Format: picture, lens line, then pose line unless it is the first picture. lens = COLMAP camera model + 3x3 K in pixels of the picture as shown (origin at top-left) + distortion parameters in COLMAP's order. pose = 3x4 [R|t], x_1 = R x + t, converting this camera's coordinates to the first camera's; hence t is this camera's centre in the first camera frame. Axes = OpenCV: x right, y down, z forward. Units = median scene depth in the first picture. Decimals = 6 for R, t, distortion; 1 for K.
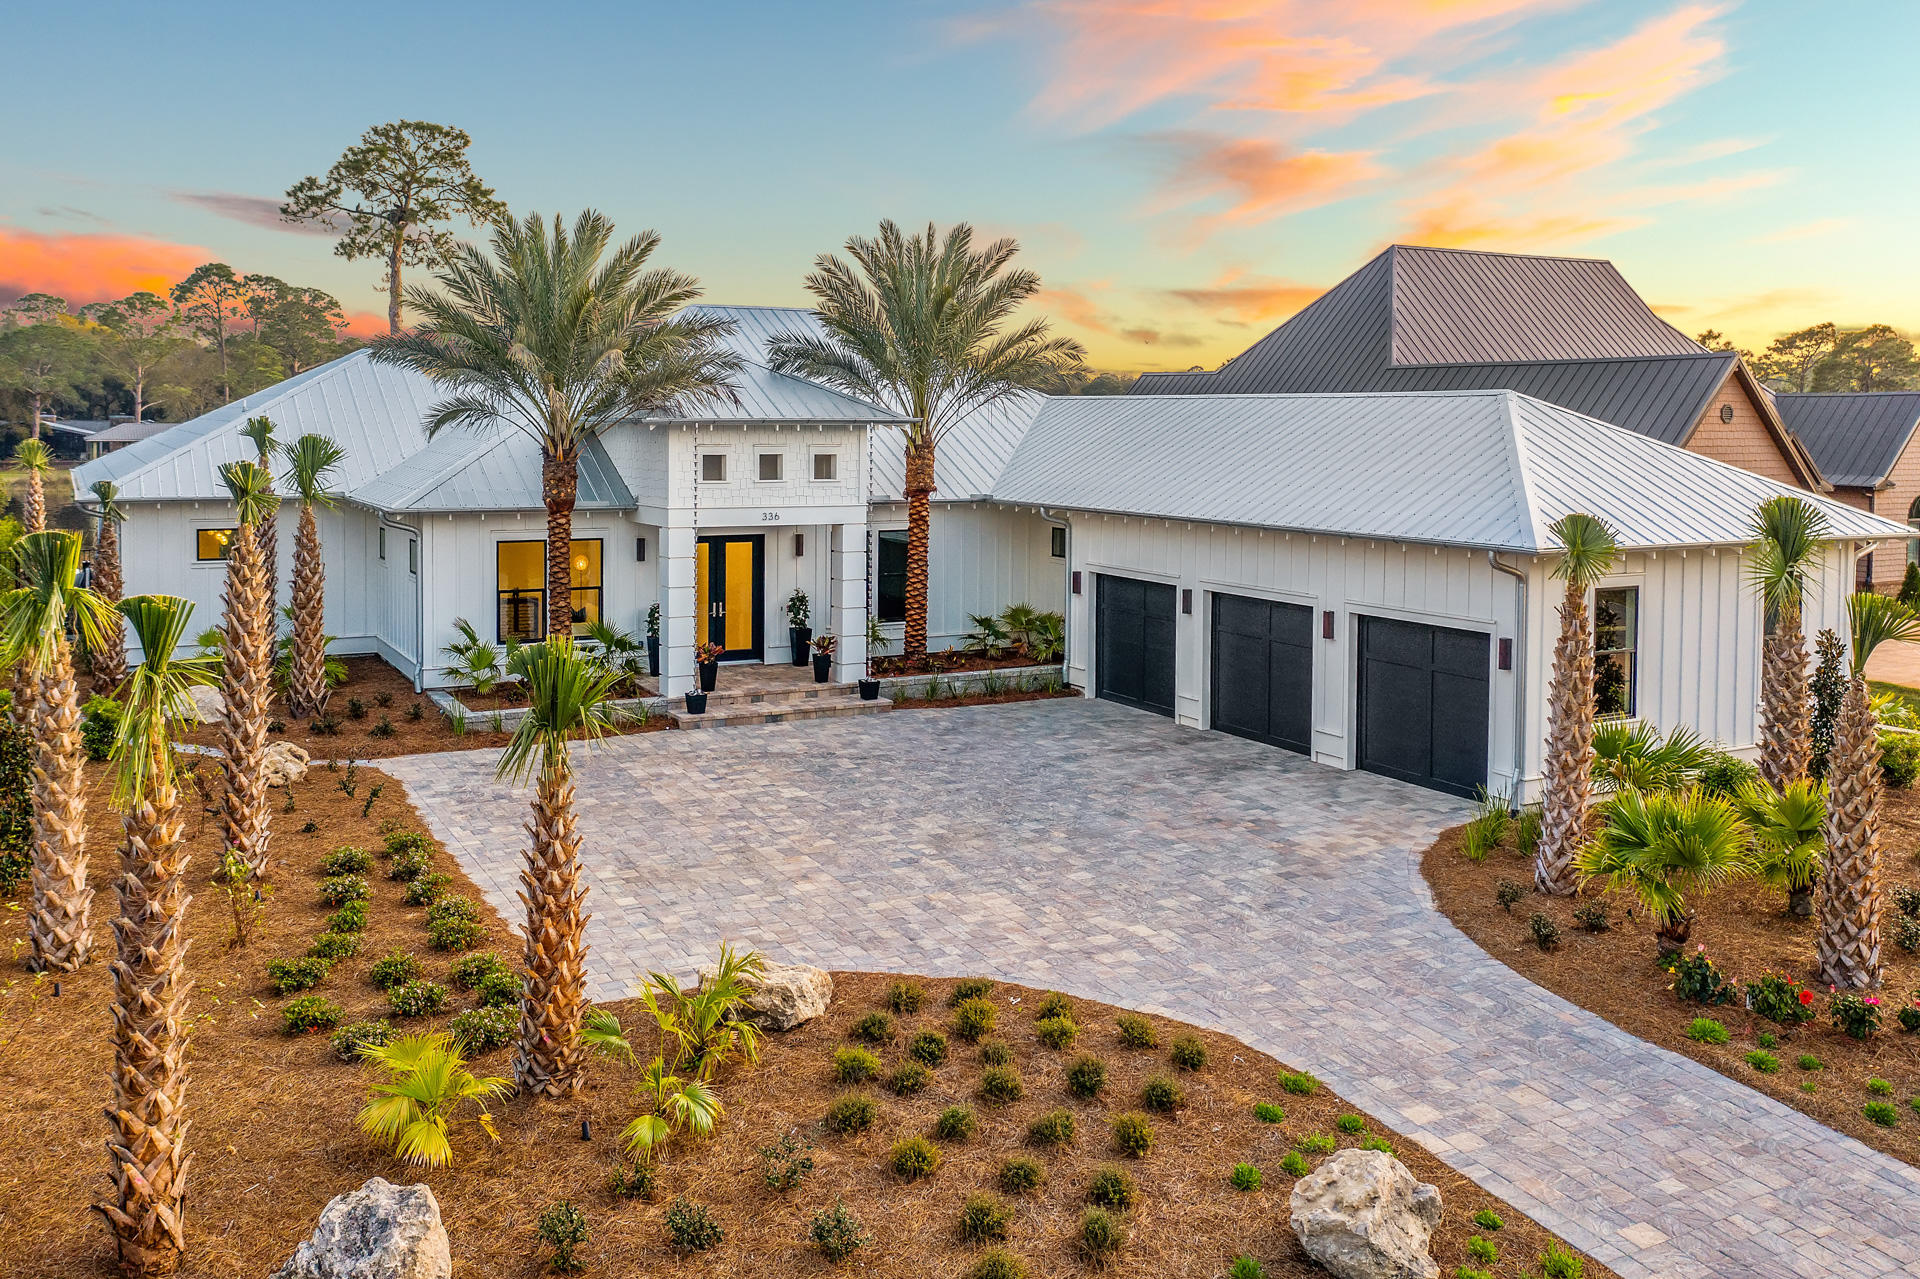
lens RADIAL K [[1583.2, 0, 916.5], [0, 1583.2, 637.8], [0, 0, 1]] dist [-0.010113, -0.005999]
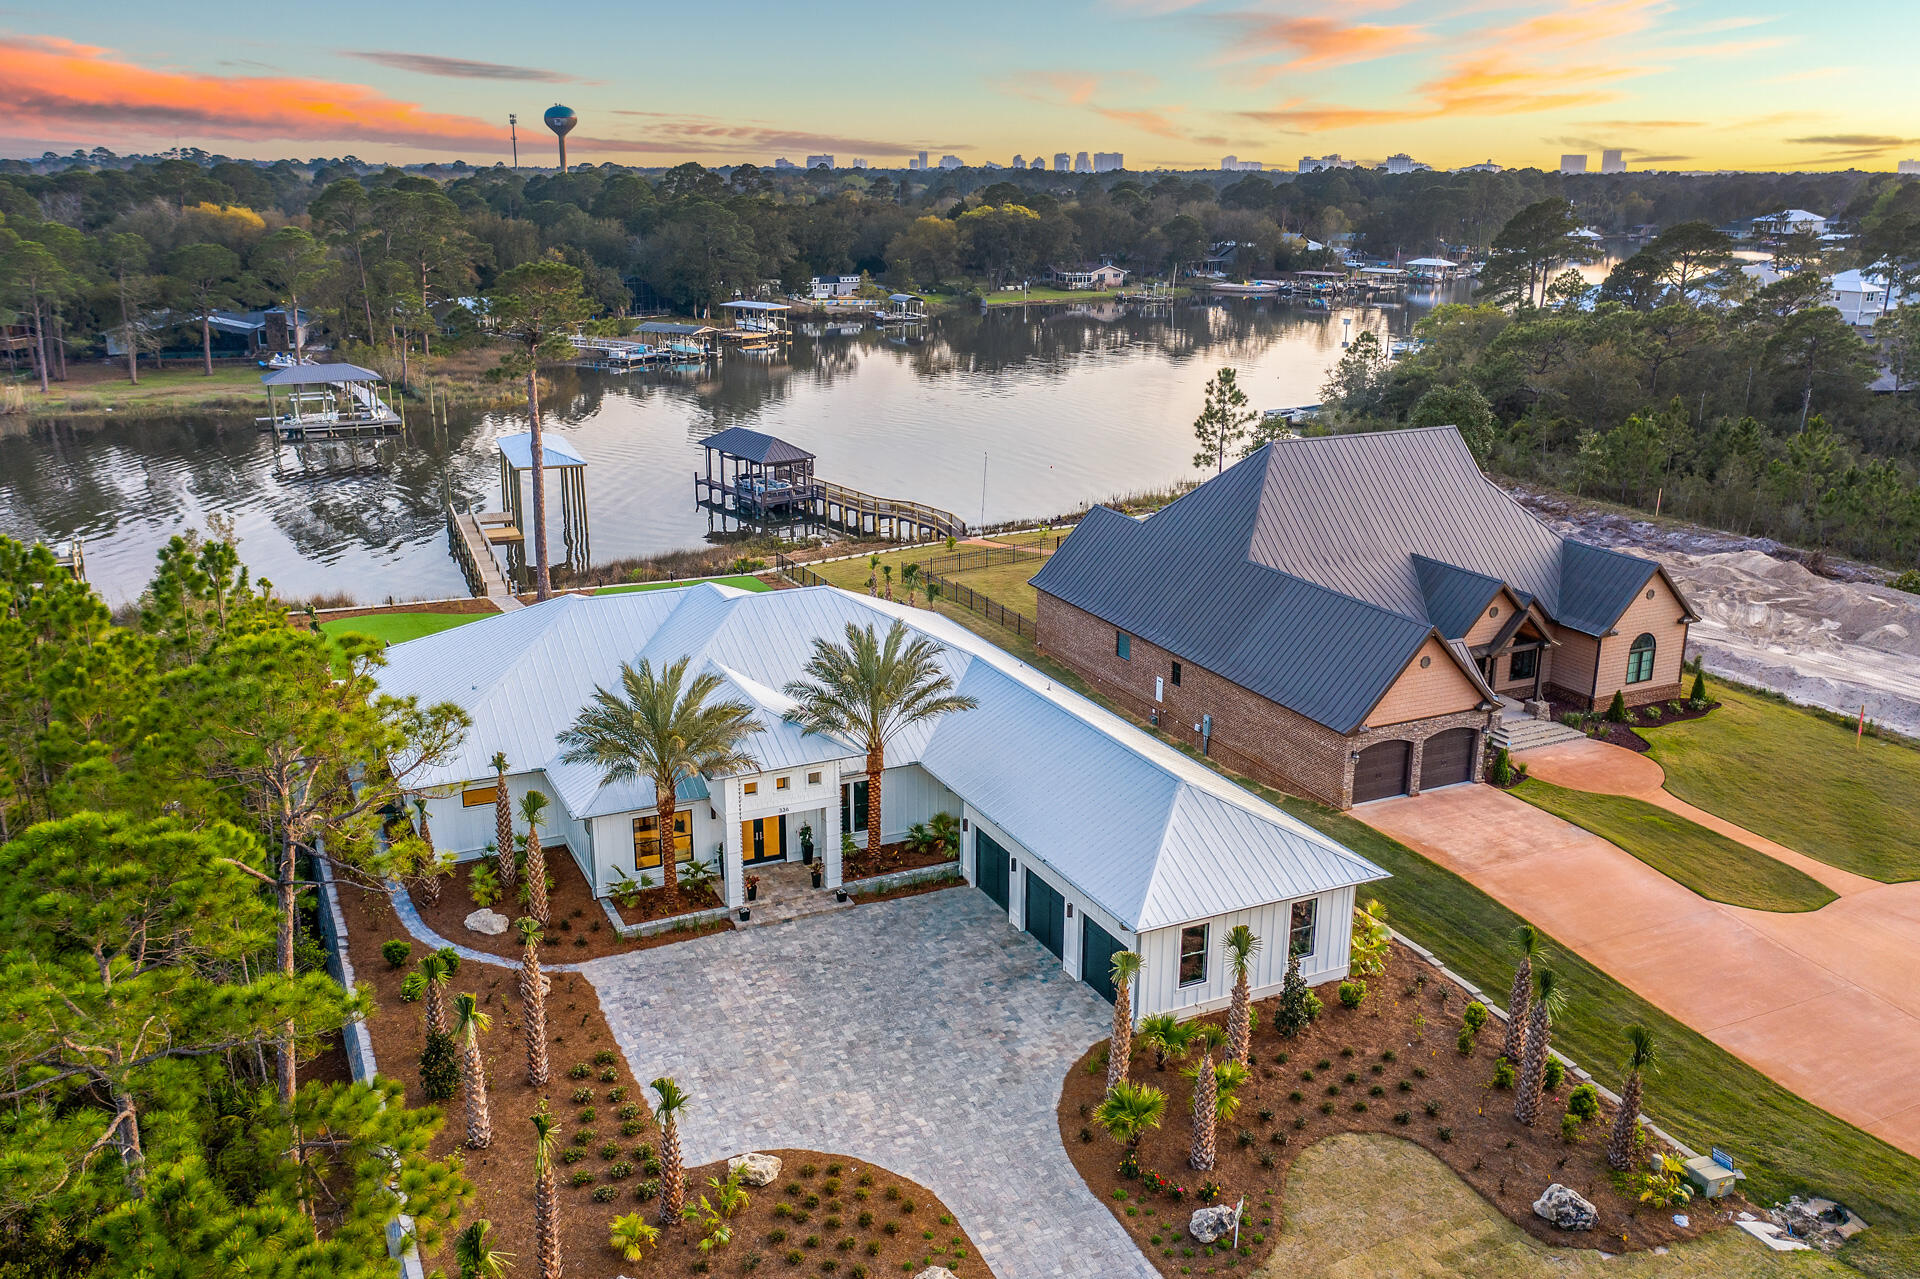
lens RADIAL K [[1583.2, 0, 916.5], [0, 1583.2, 637.8], [0, 0, 1]] dist [-0.010113, -0.005999]
pose [[0.997732, 0.003659, -0.067218, 0.203480], [0.006227, 0.989225, 0.146272, -0.605746], [0.067029, -0.146359, 0.986958, -0.841782]]
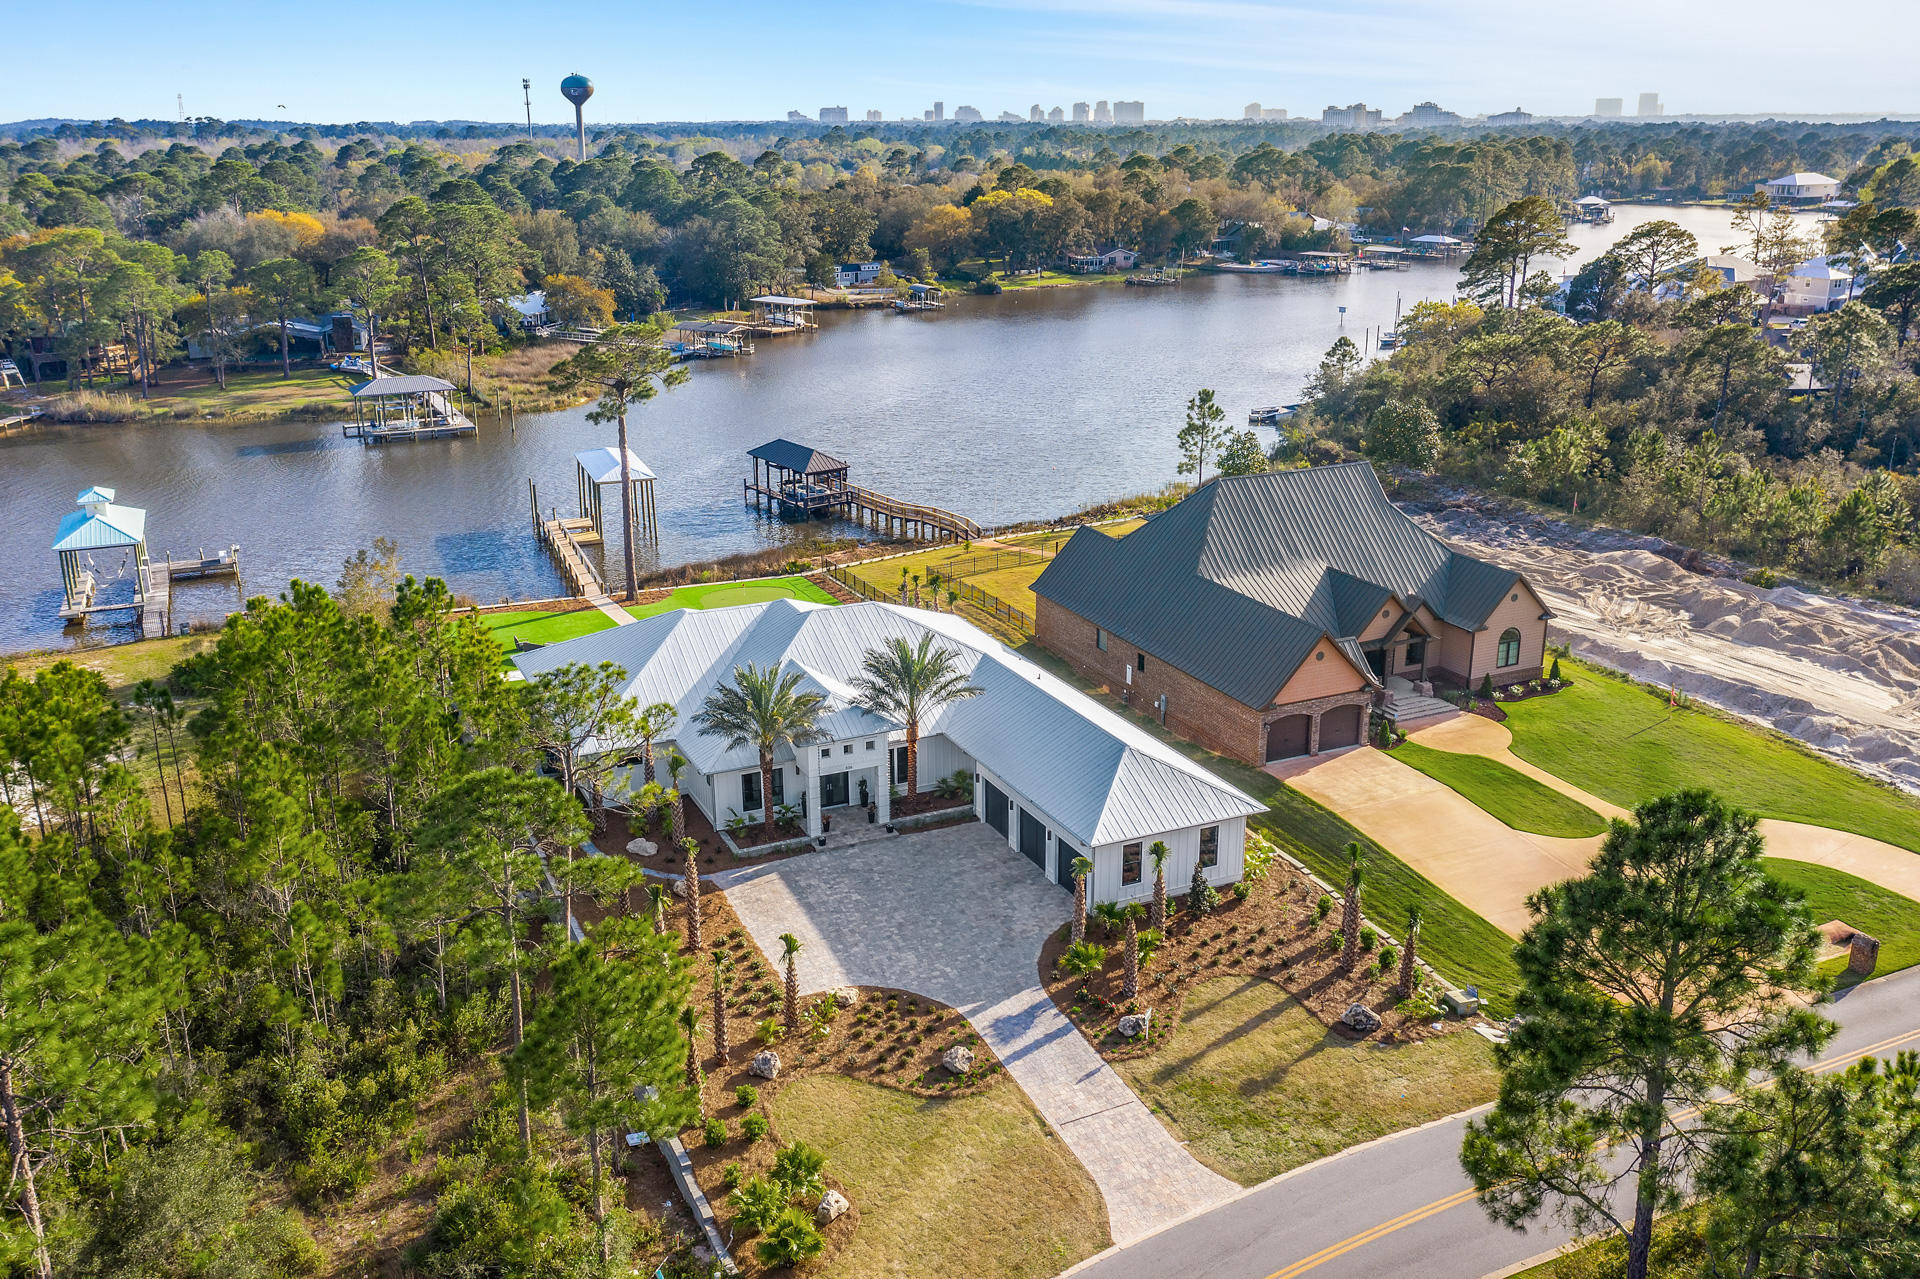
lens RADIAL K [[1583.2, 0, 916.5], [0, 1583.2, 637.8], [0, 0, 1]] dist [-0.010113, -0.005999]
pose [[0.996857, -0.001479, -0.079214, 0.249532], [0.014790, 0.985724, 0.167716, -0.808346], [0.077835, -0.168360, 0.982648, -1.672919]]
